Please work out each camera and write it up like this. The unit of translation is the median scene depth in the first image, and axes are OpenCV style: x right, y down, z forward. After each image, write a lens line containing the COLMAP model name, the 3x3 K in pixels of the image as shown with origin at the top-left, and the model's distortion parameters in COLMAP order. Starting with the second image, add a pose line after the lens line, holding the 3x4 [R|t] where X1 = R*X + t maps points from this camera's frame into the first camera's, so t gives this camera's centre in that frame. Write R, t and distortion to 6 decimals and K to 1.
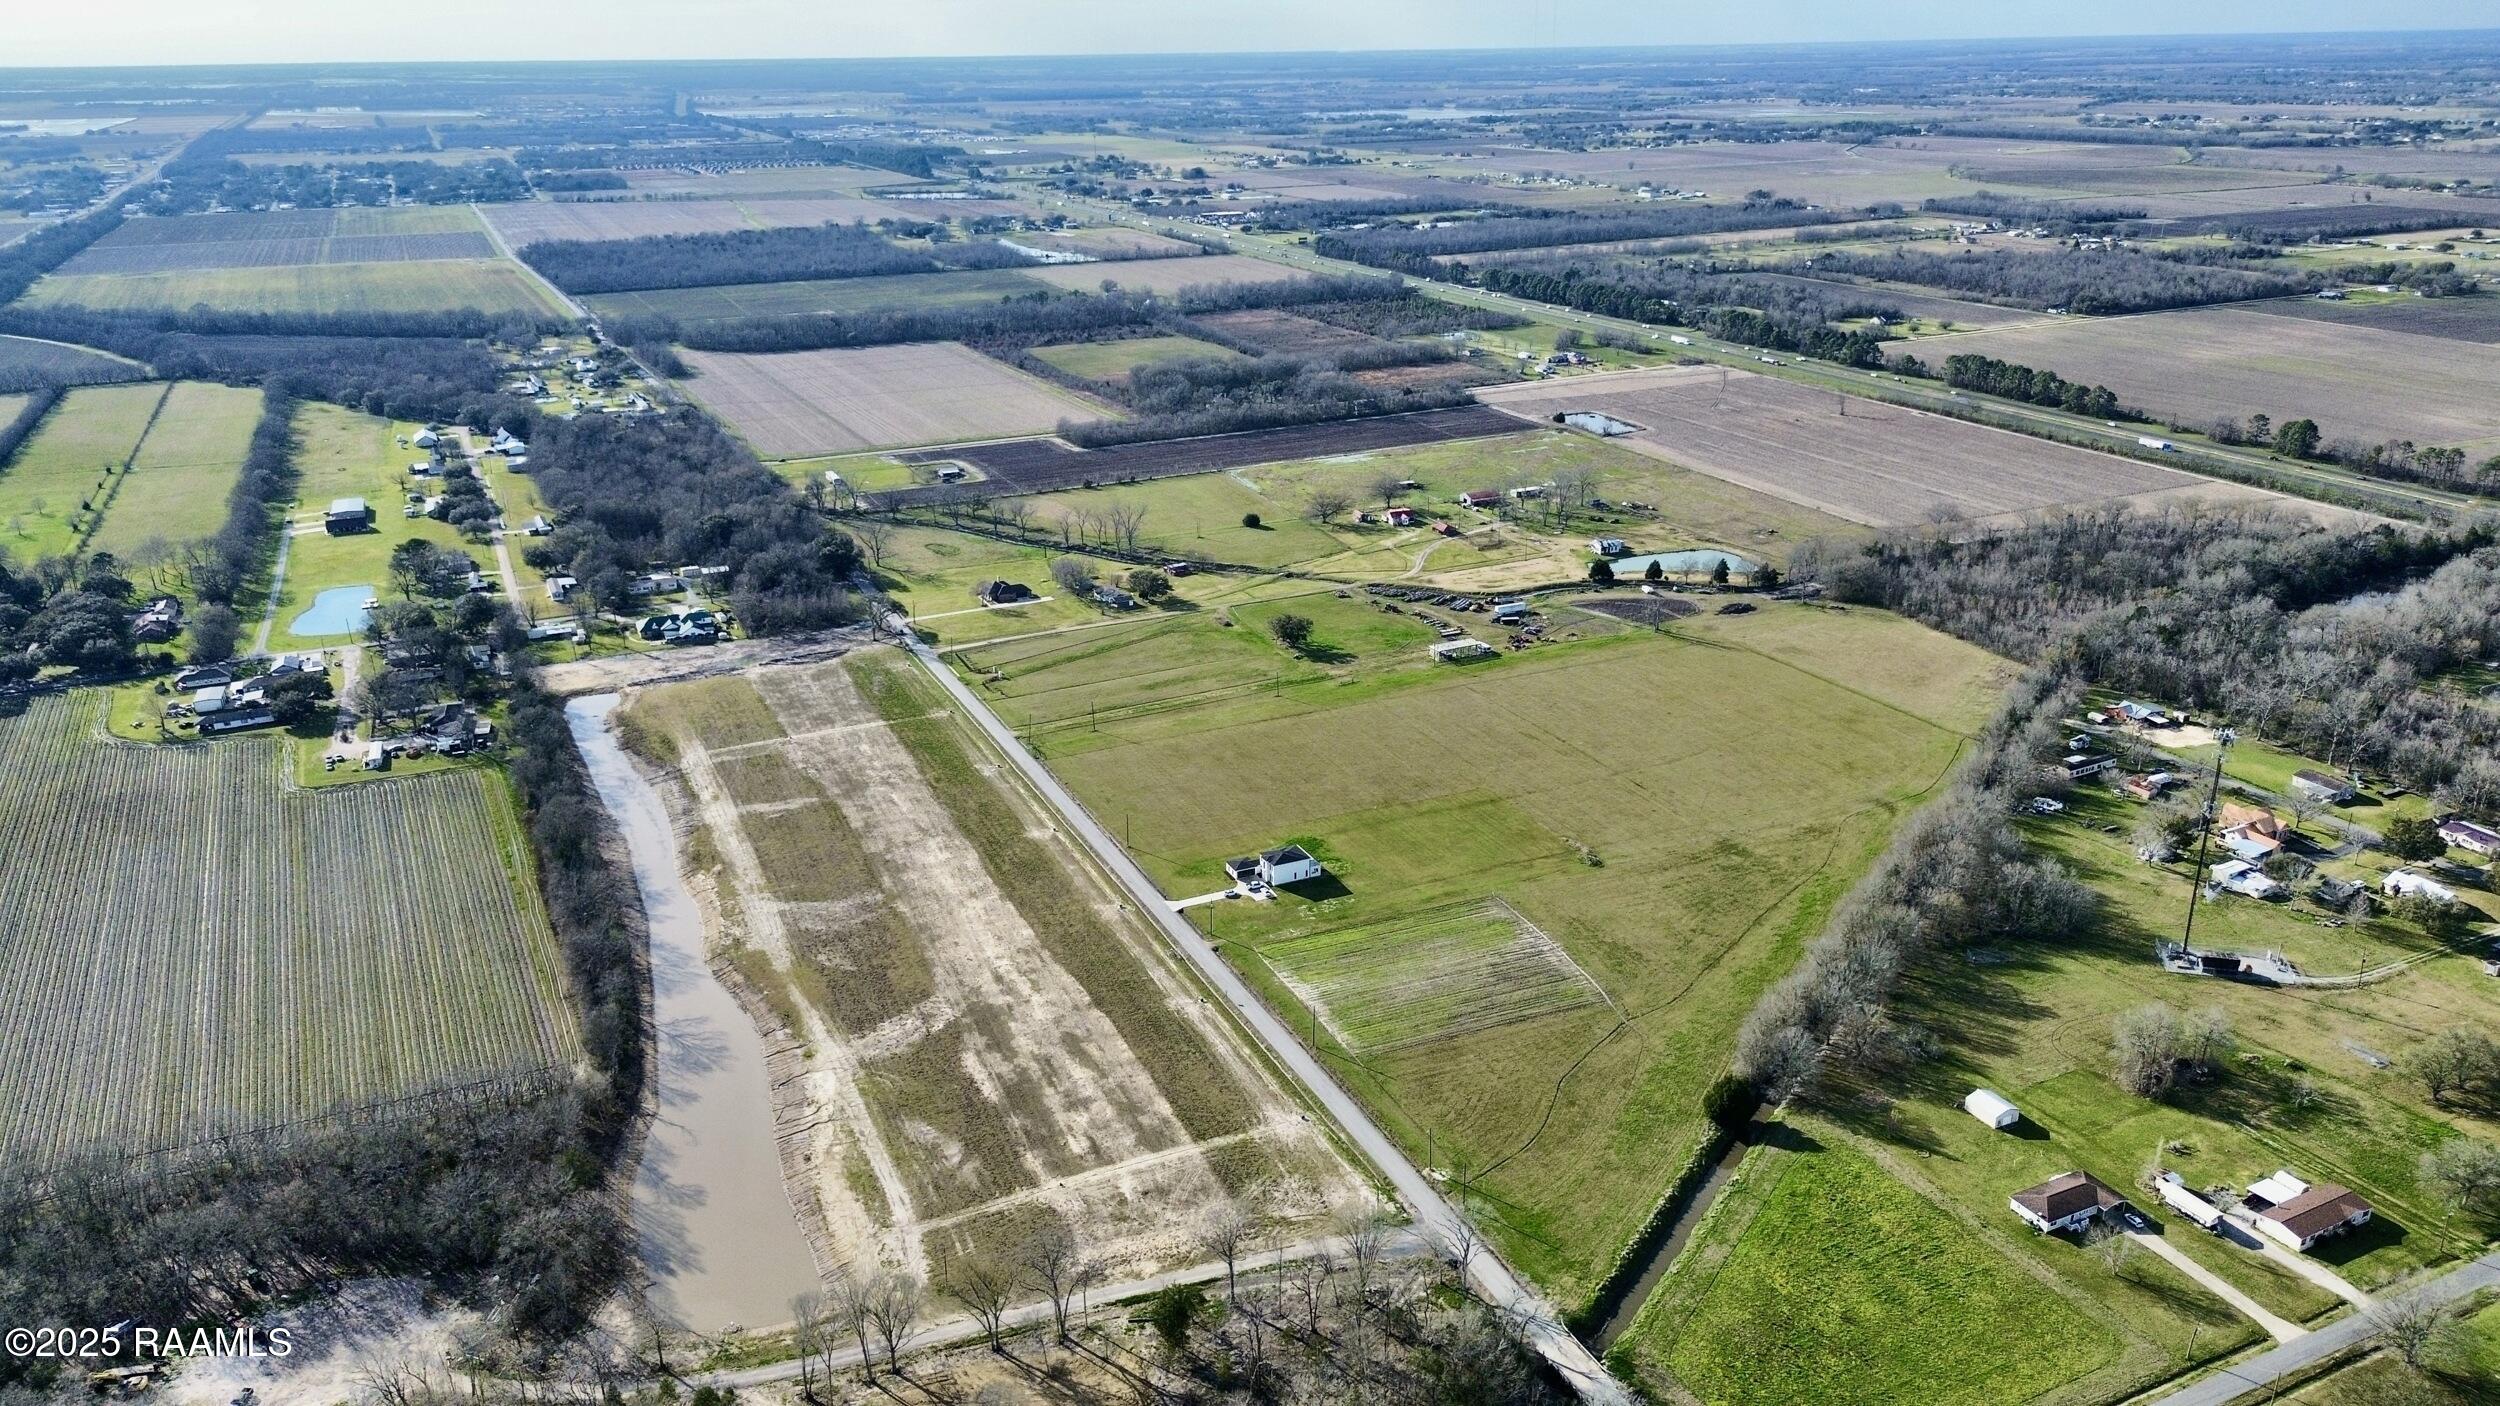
lens RADIAL K [[1765.7, 0, 1250.0], [0, 1765.7, 703.0], [0, 0, 1]] dist [0.069725, -0.067374]
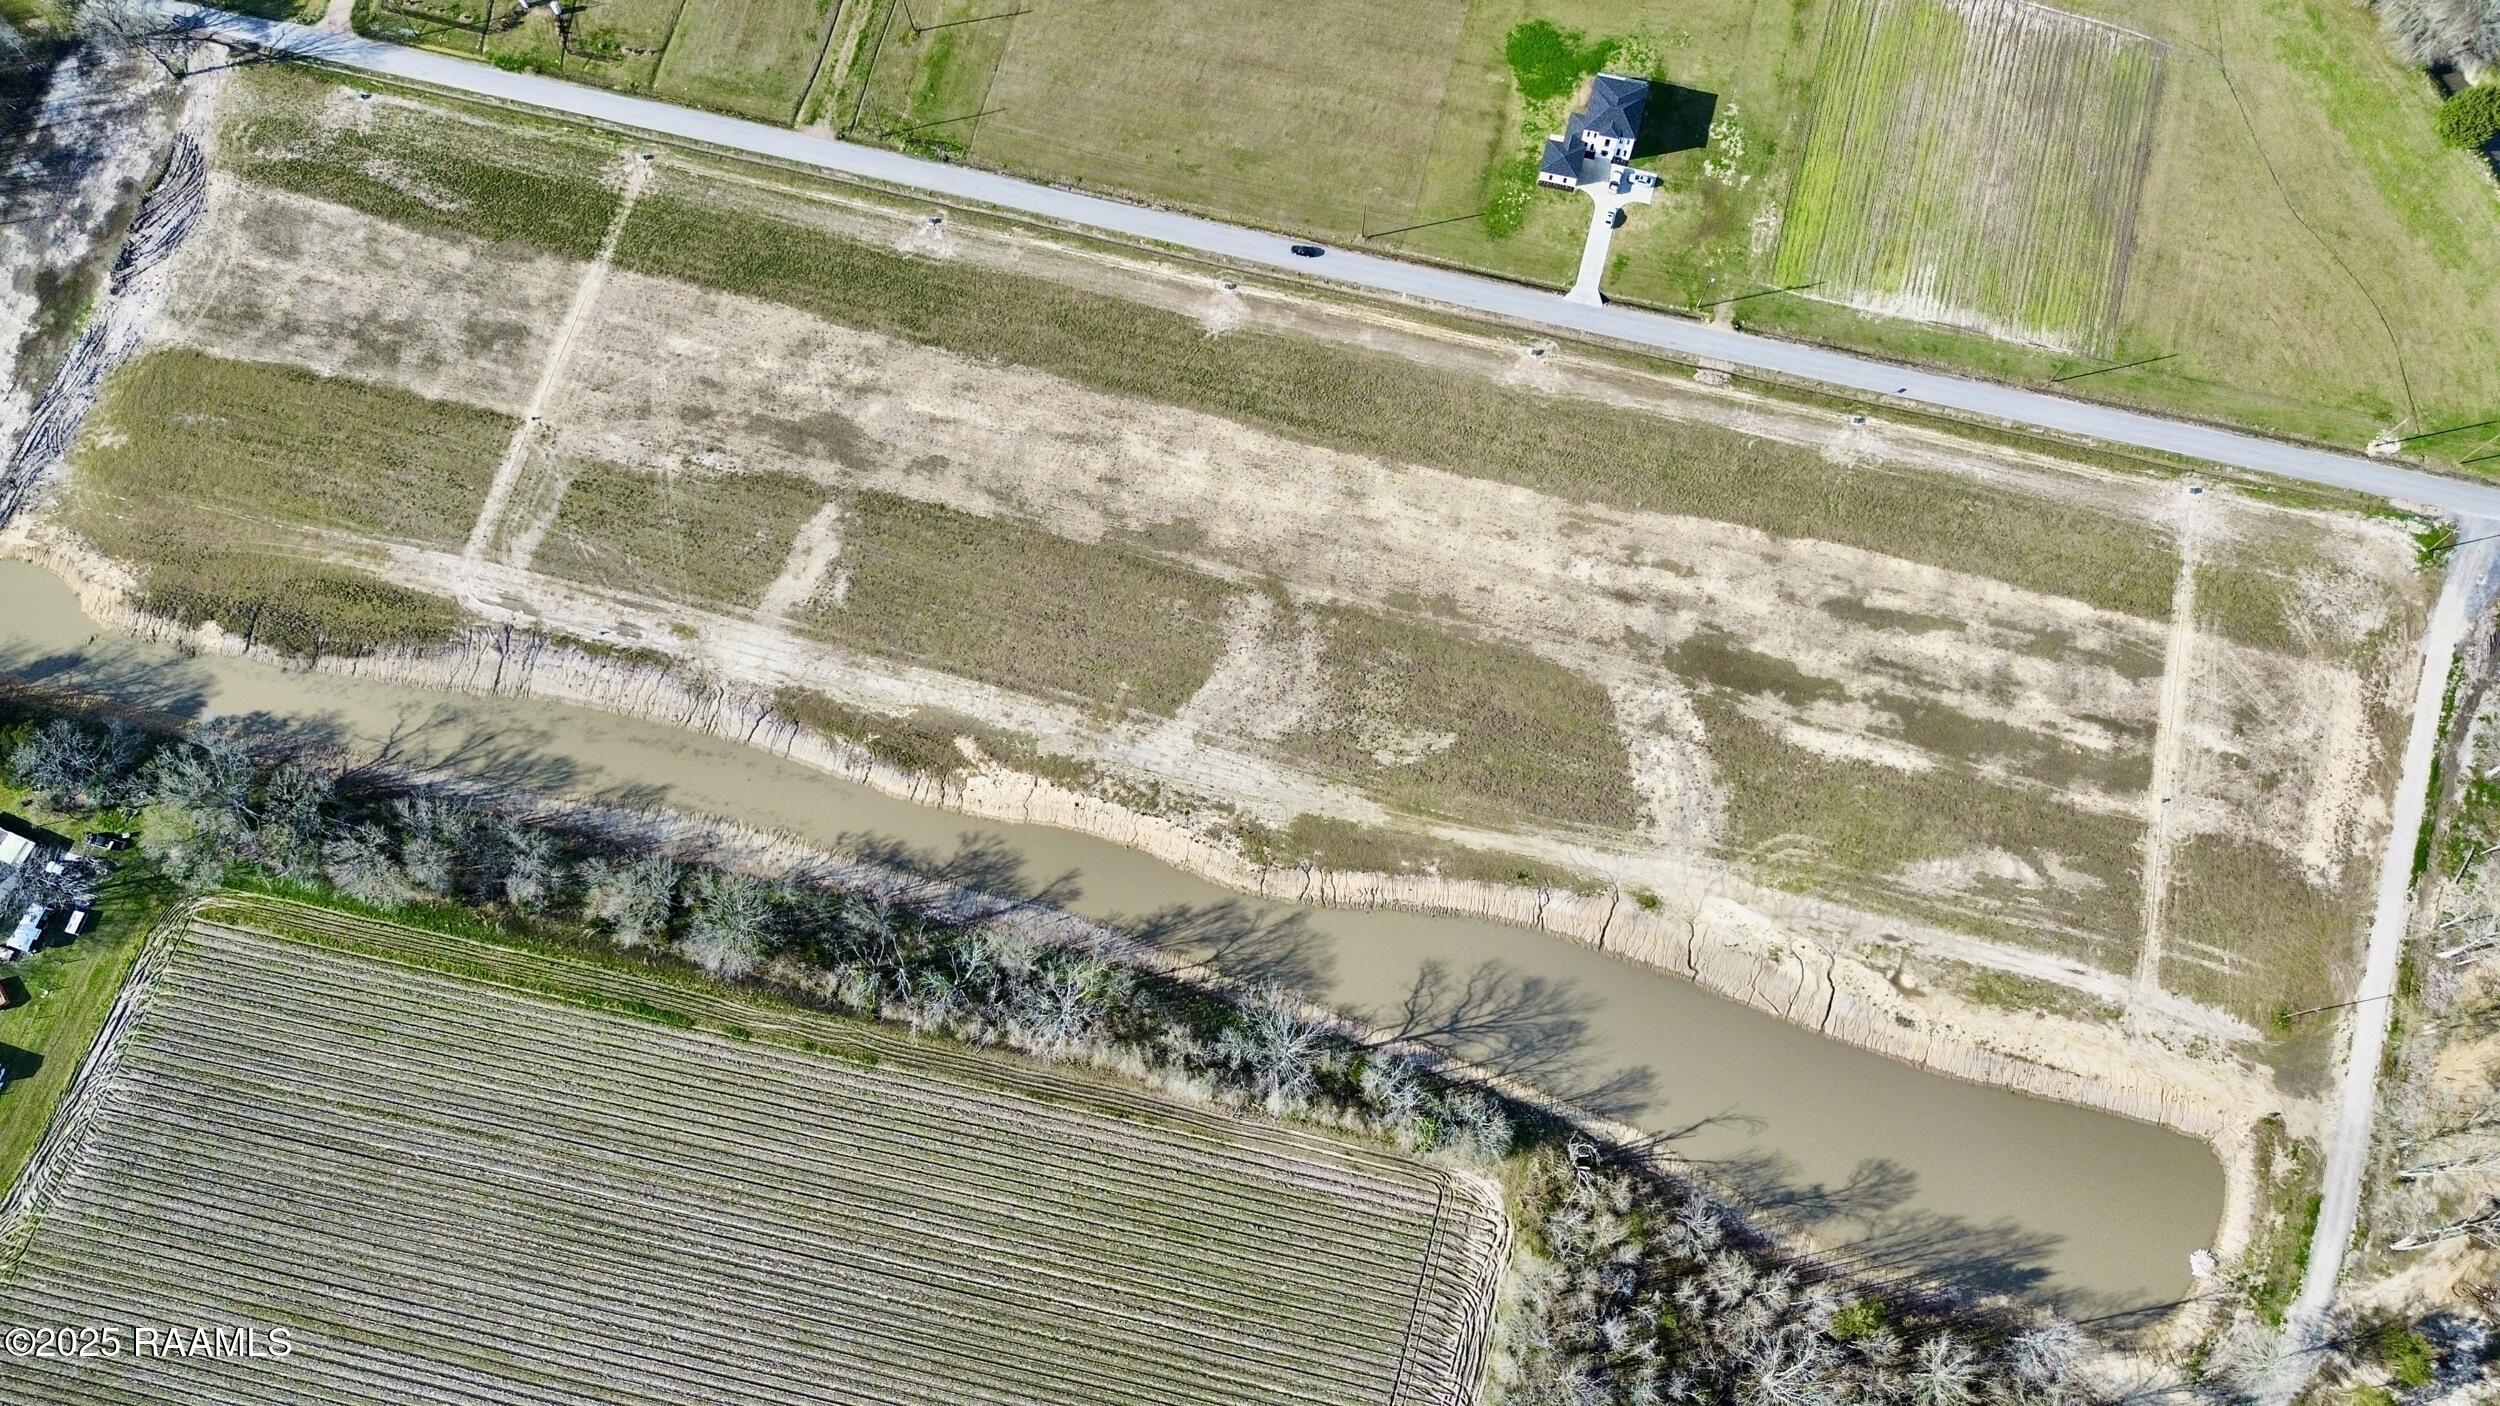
lens RADIAL K [[1765.7, 0, 1250.0], [0, 1765.7, 703.0], [0, 0, 1]] dist [0.069725, -0.067374]
pose [[0.639210, -0.727074, 0.250547, -0.435157], [0.285217, 0.526695, 0.800777, -0.403141], [-0.714186, -0.440405, 0.544042, 0.732574]]
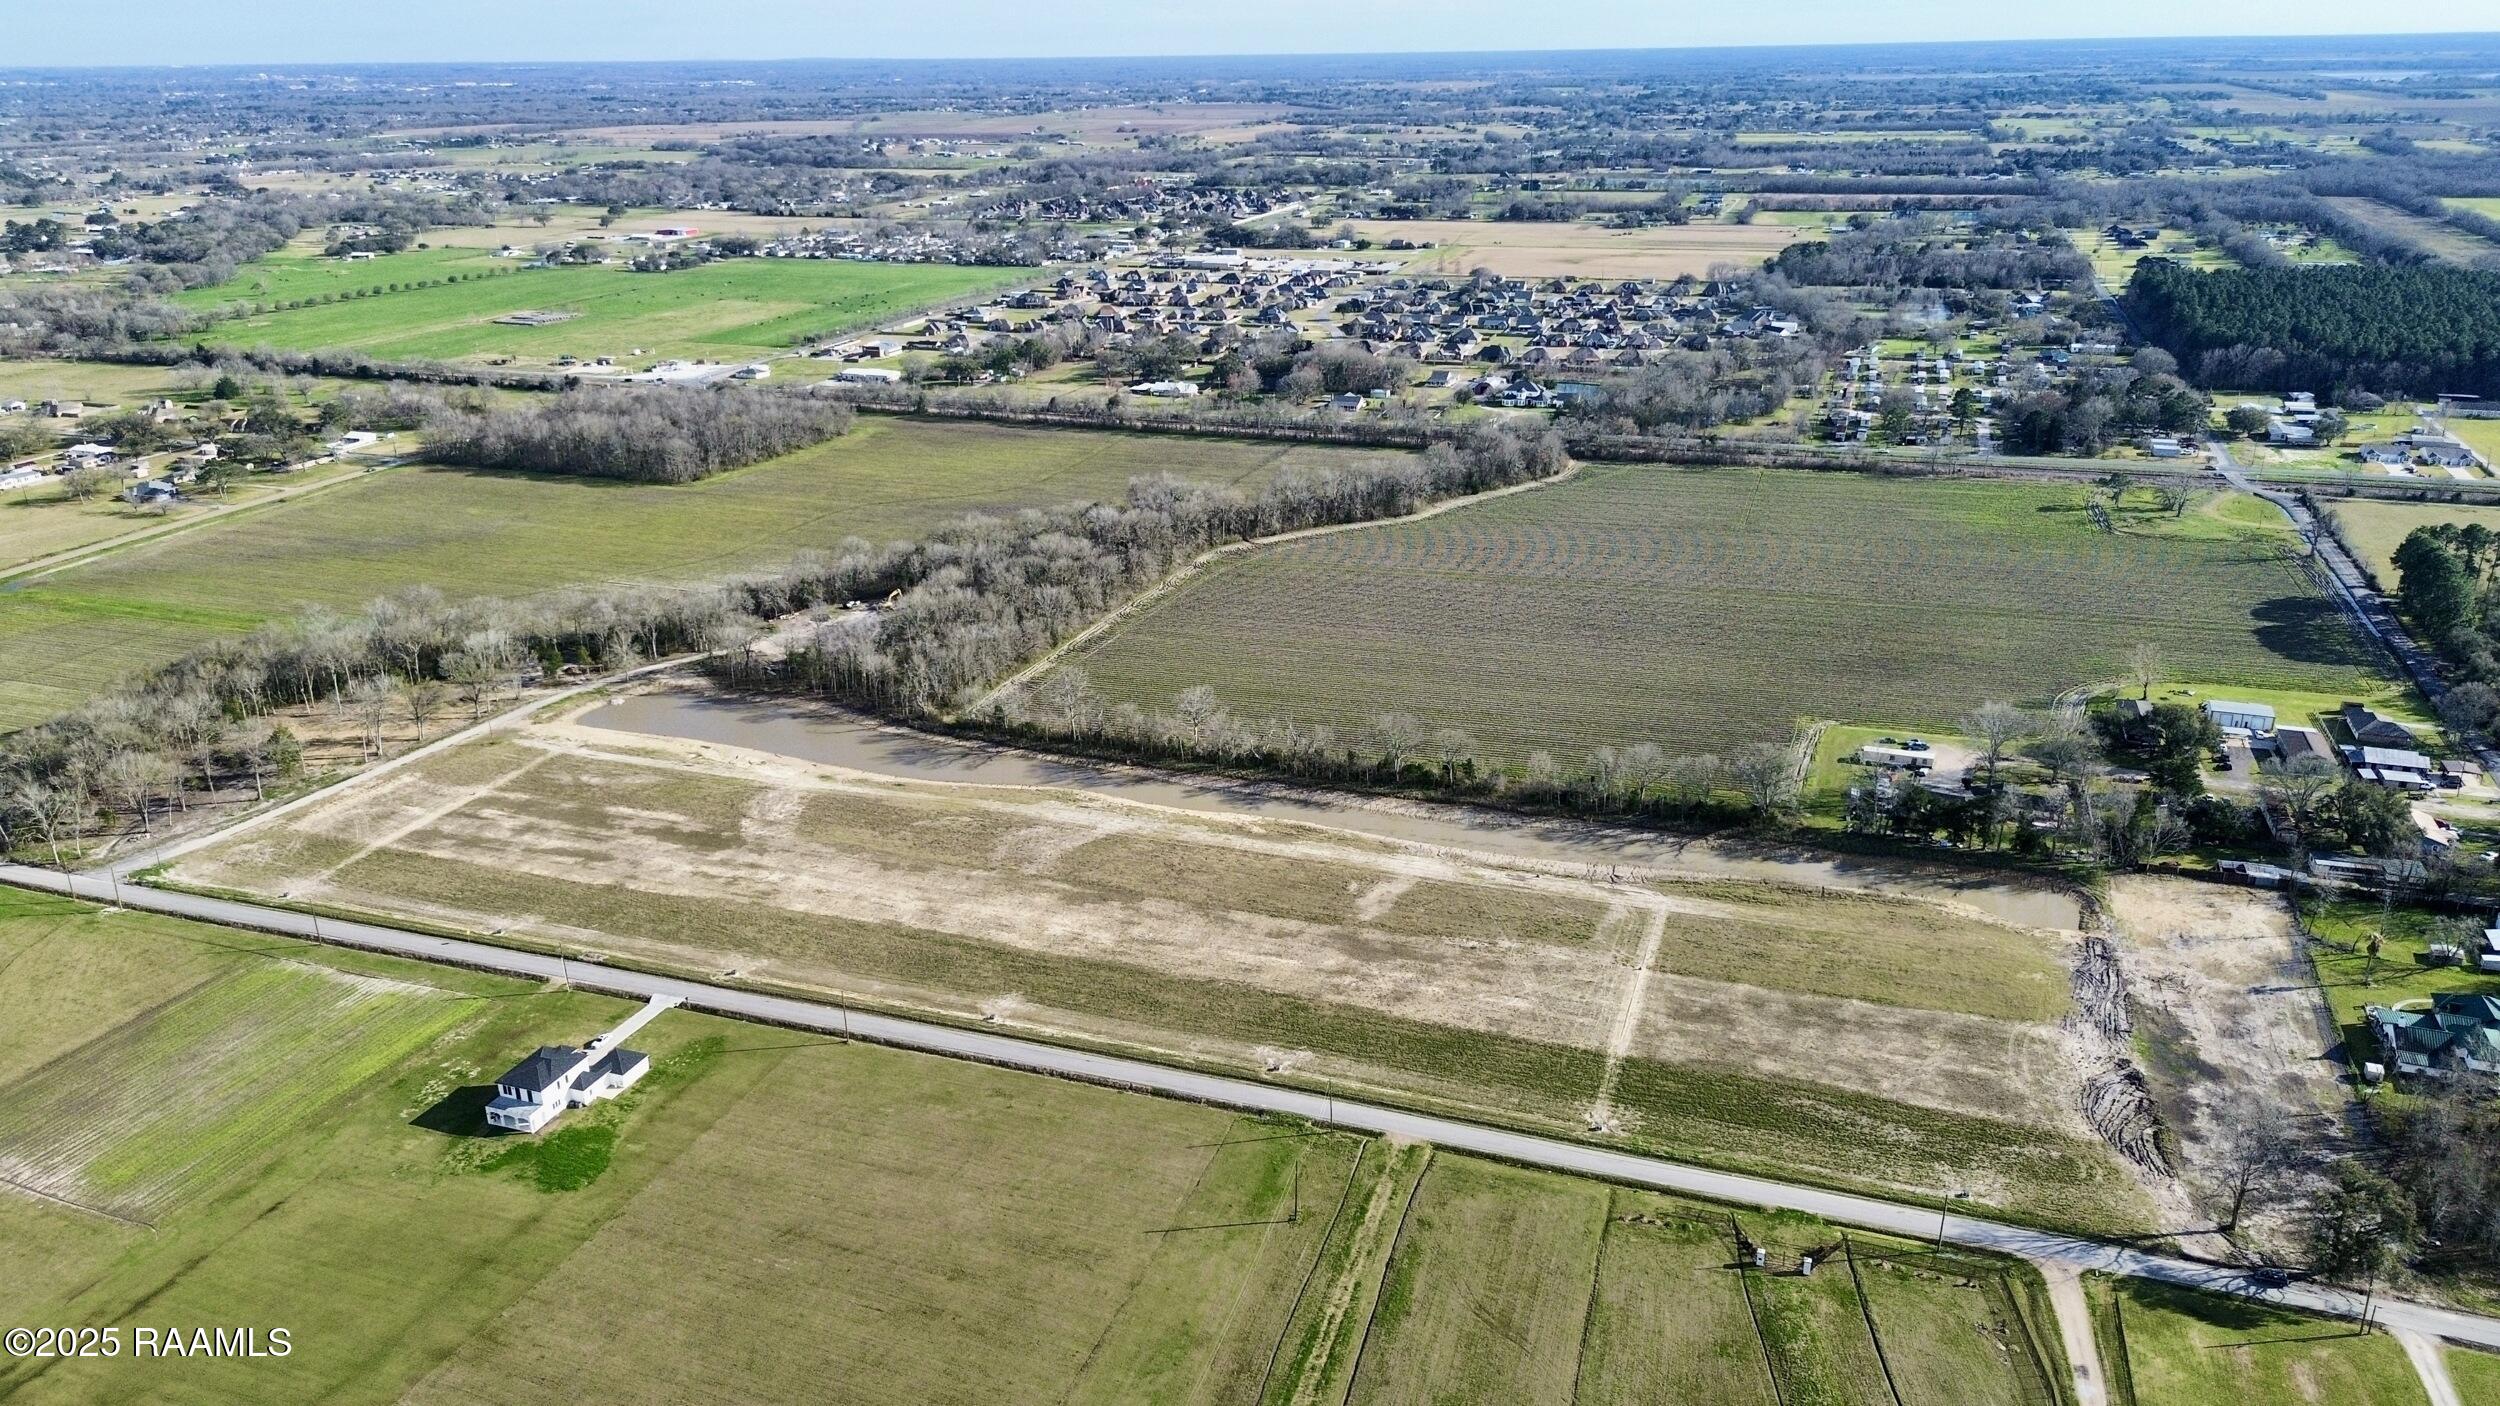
lens RADIAL K [[1765.7, 0, 1250.0], [0, 1765.7, 703.0], [0, 0, 1]] dist [0.069725, -0.067374]
pose [[-0.699412, 0.269204, -0.662082, 0.250920], [-0.228335, 0.793644, 0.563908, -0.468322], [0.677264, 0.545580, -0.493615, 1.582830]]
